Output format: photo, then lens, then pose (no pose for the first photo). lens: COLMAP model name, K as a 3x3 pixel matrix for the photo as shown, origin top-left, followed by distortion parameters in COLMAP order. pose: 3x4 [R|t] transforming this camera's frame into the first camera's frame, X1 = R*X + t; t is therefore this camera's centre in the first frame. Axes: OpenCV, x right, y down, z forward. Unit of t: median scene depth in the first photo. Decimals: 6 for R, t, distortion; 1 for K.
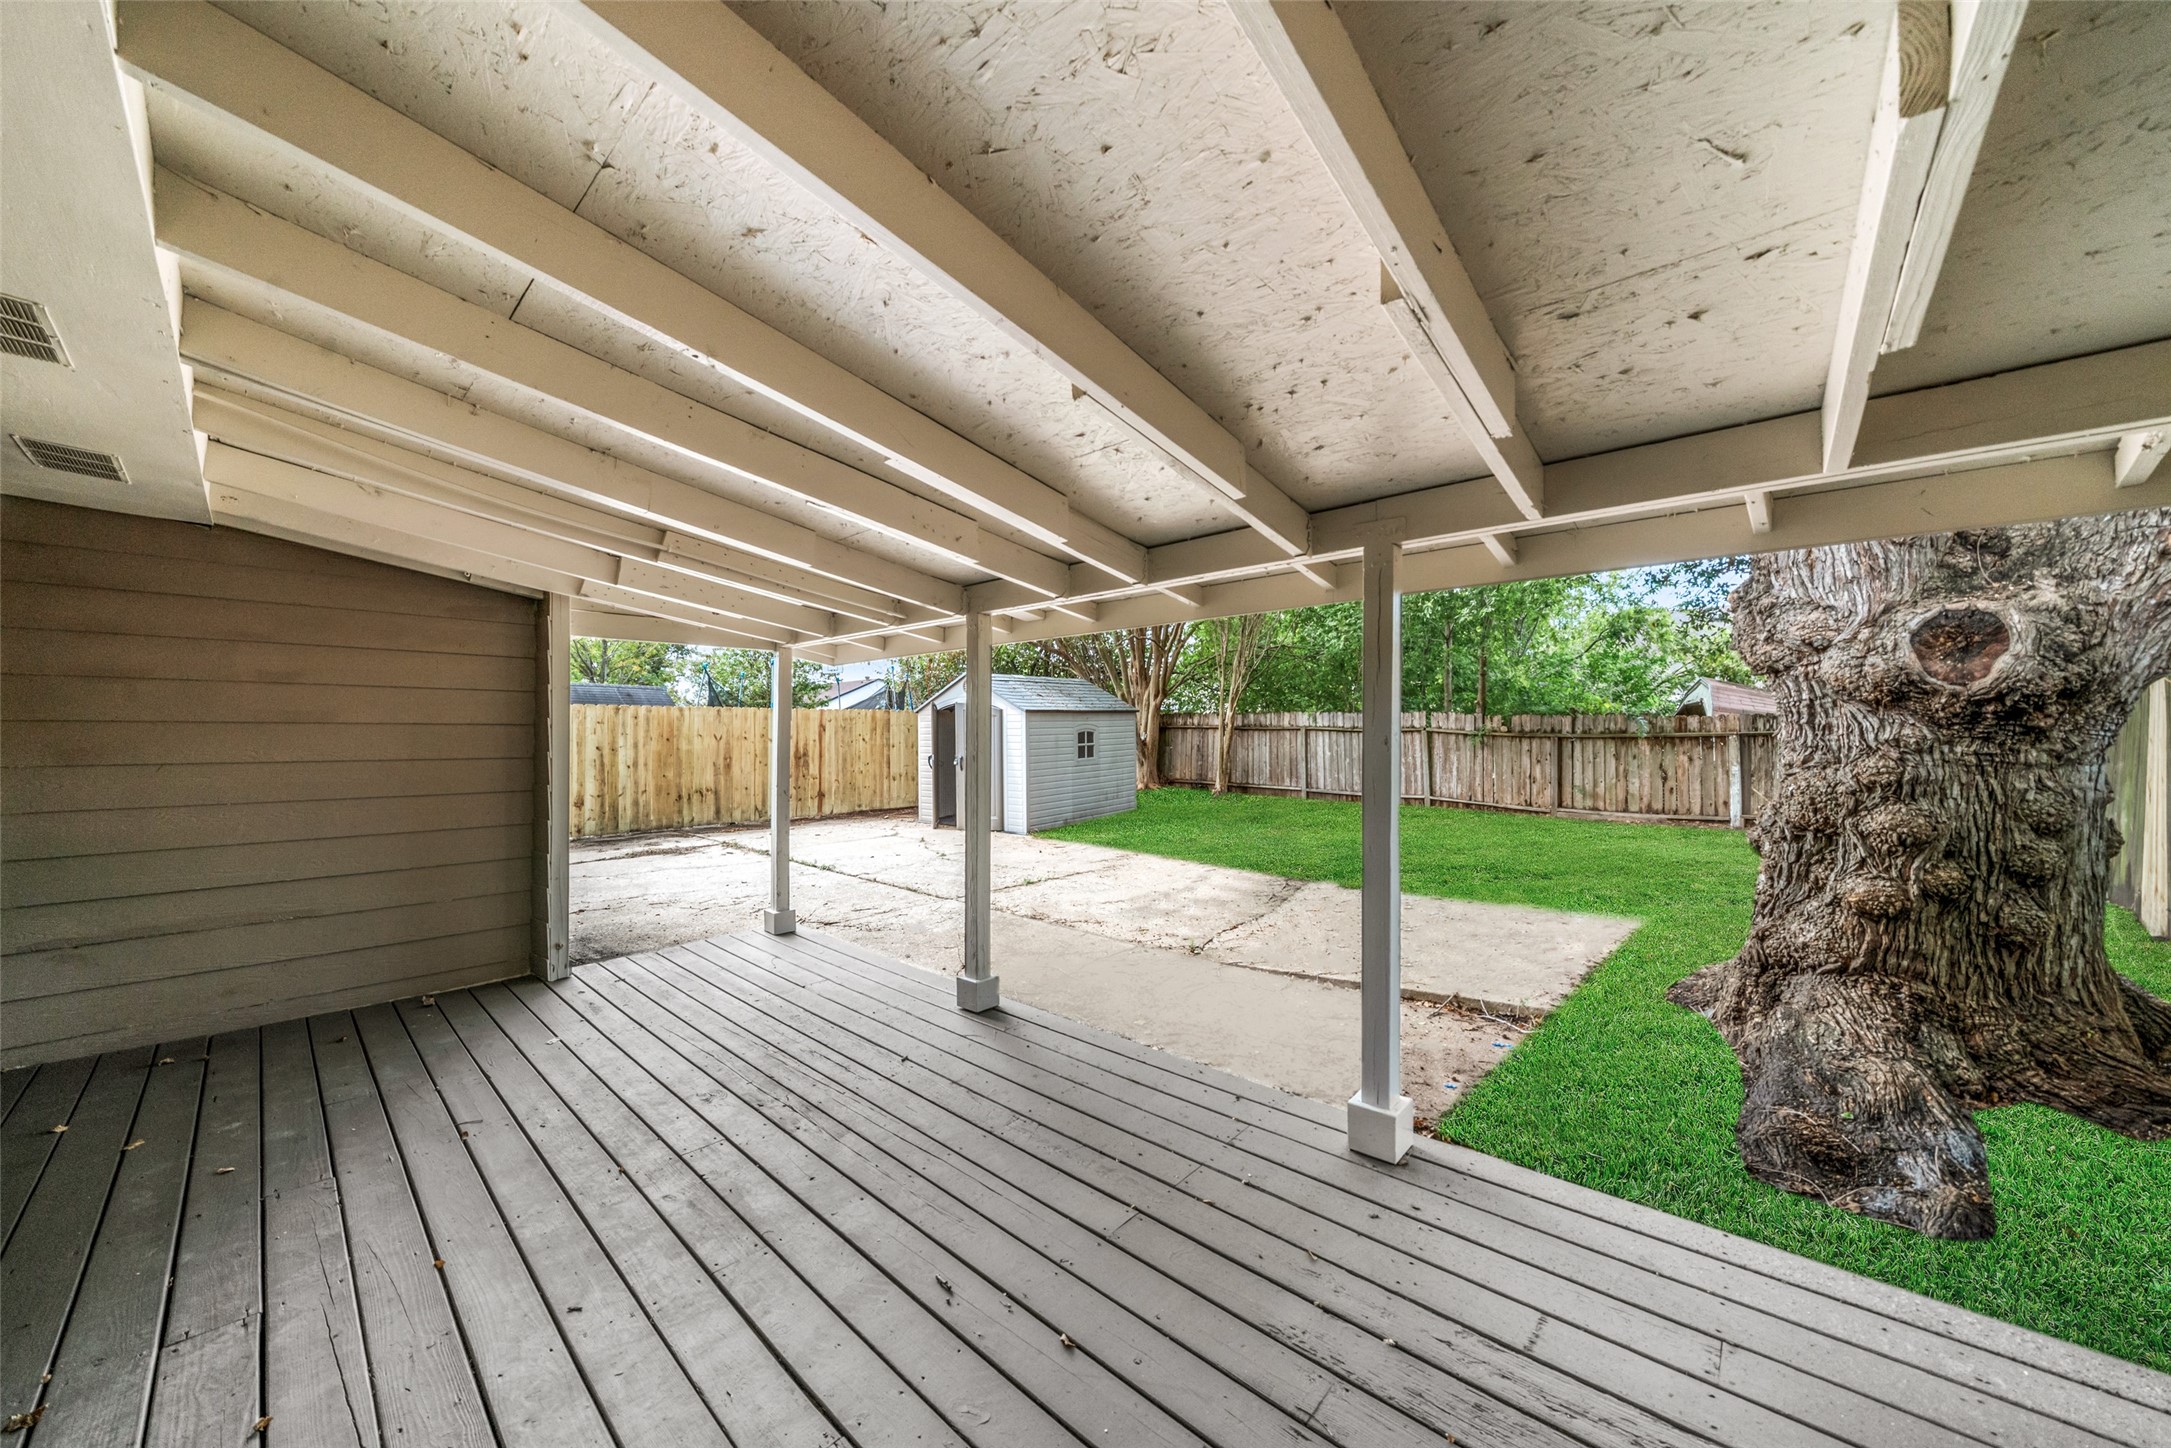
lens RADIAL K [[764.2, 0, 1072.6], [0, 764.2, 736.9], [0, 0, 1]] dist [-0.007927, 0.000080]
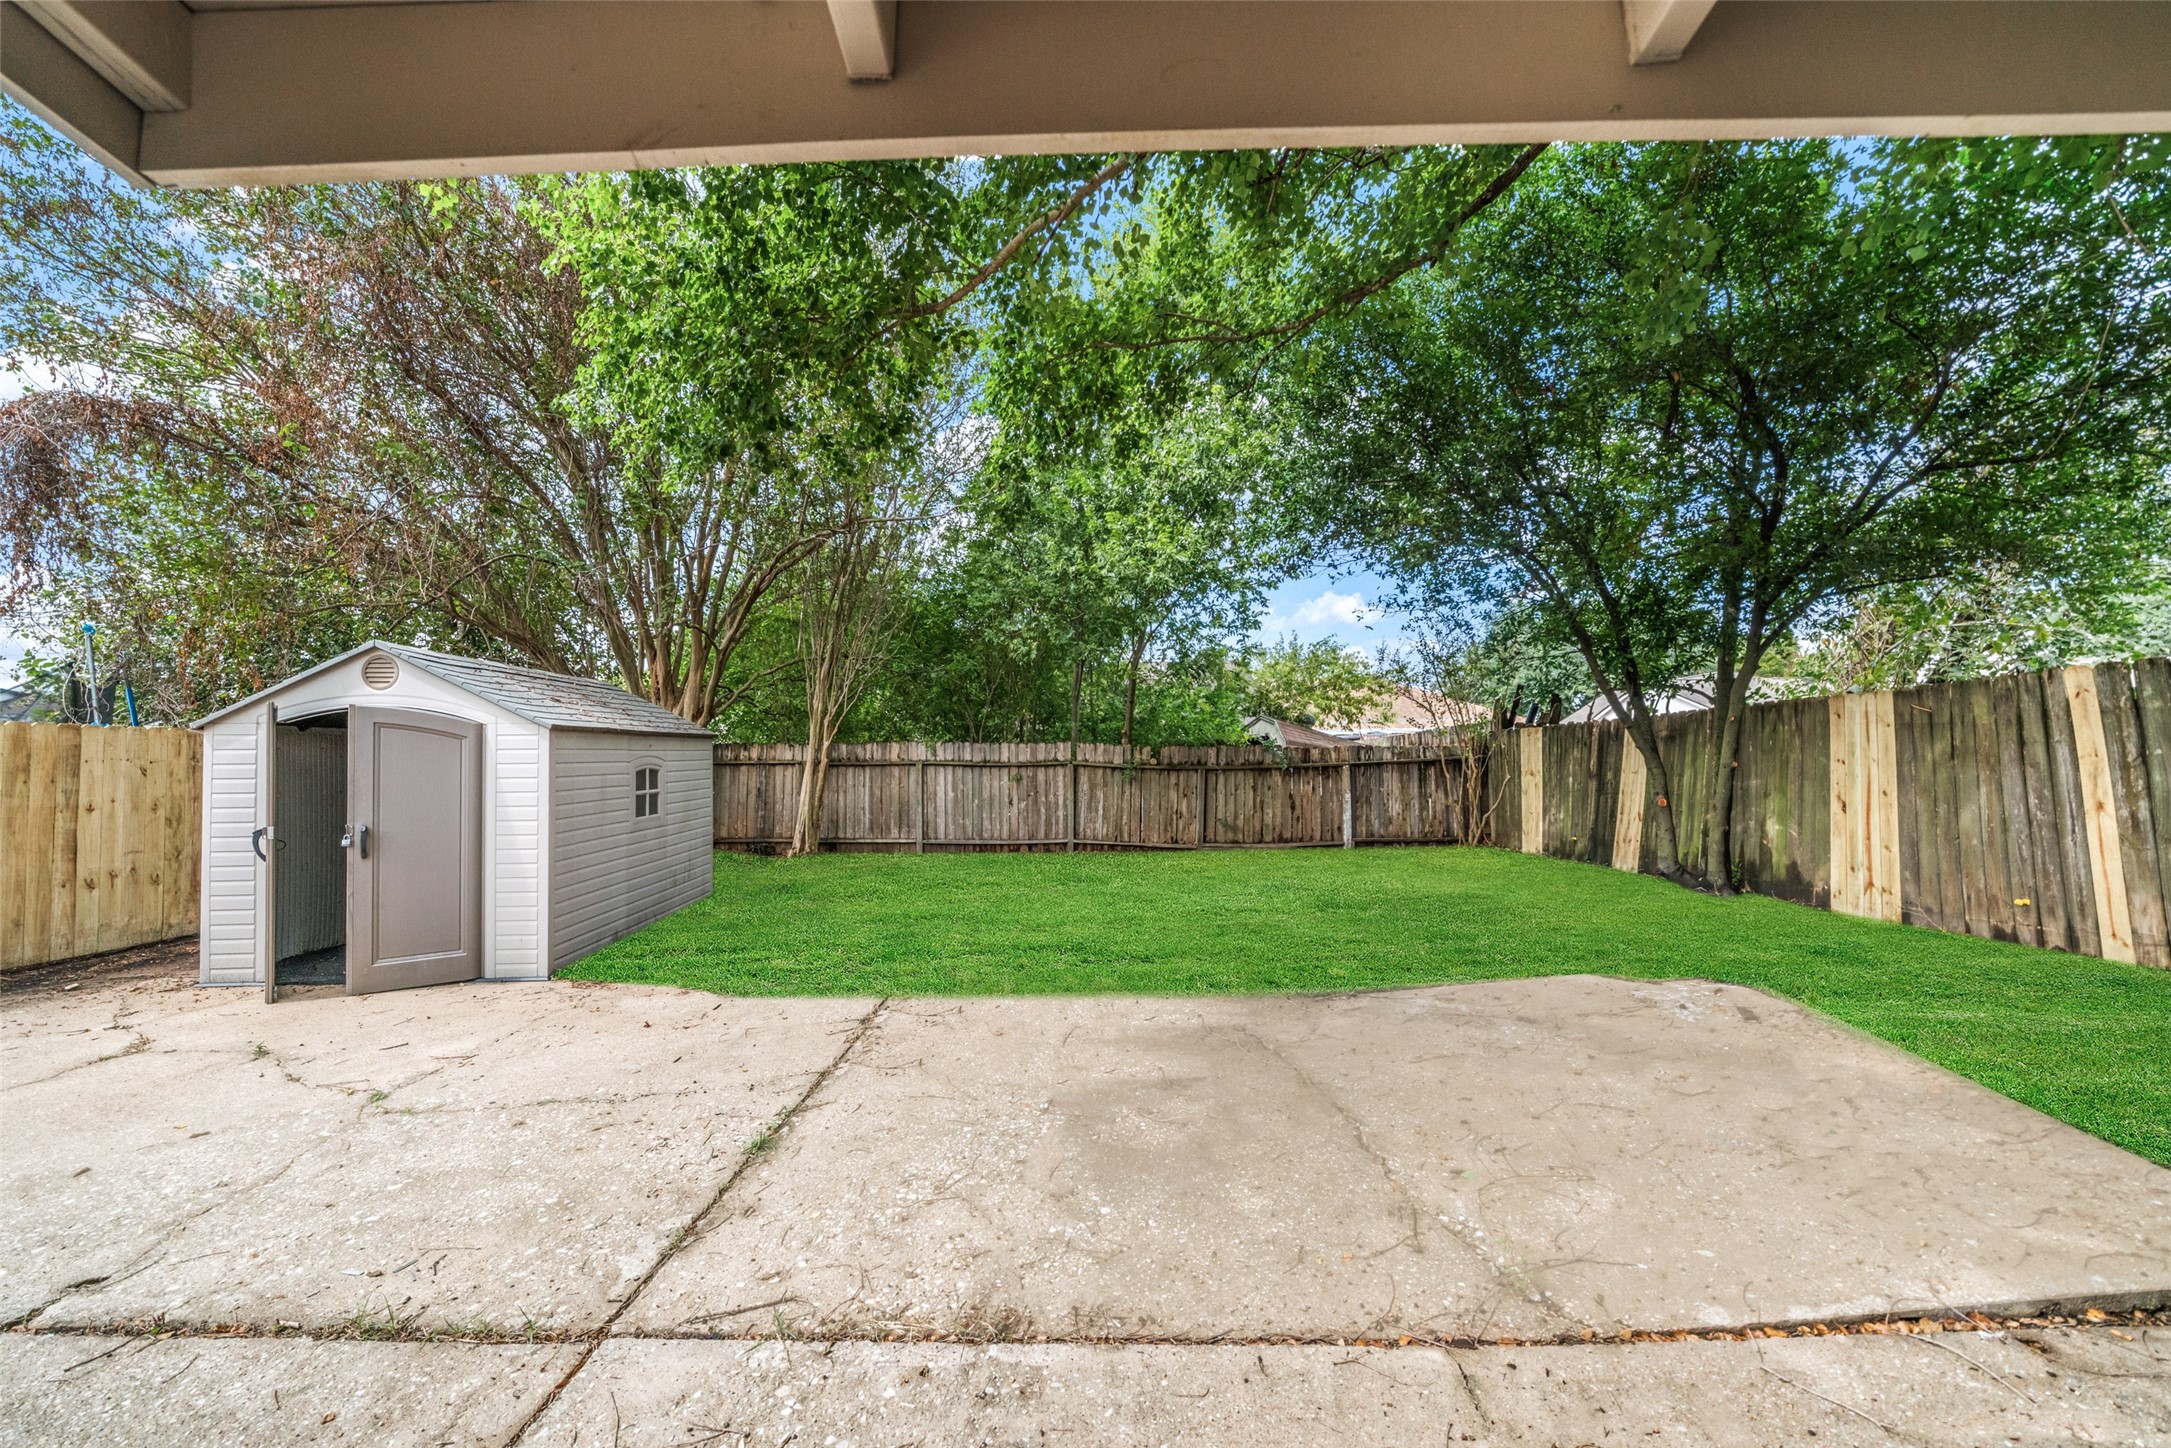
lens RADIAL K [[764.2, 0, 1072.6], [0, 764.2, 736.9], [0, 0, 1]] dist [-0.007927, 0.000080]
pose [[0.745053, 0.017484, 0.666776, -0.125129], [0.016479, 0.998869, -0.044605, -0.000301], [-0.666802, 0.044221, 0.743922, 0.370899]]
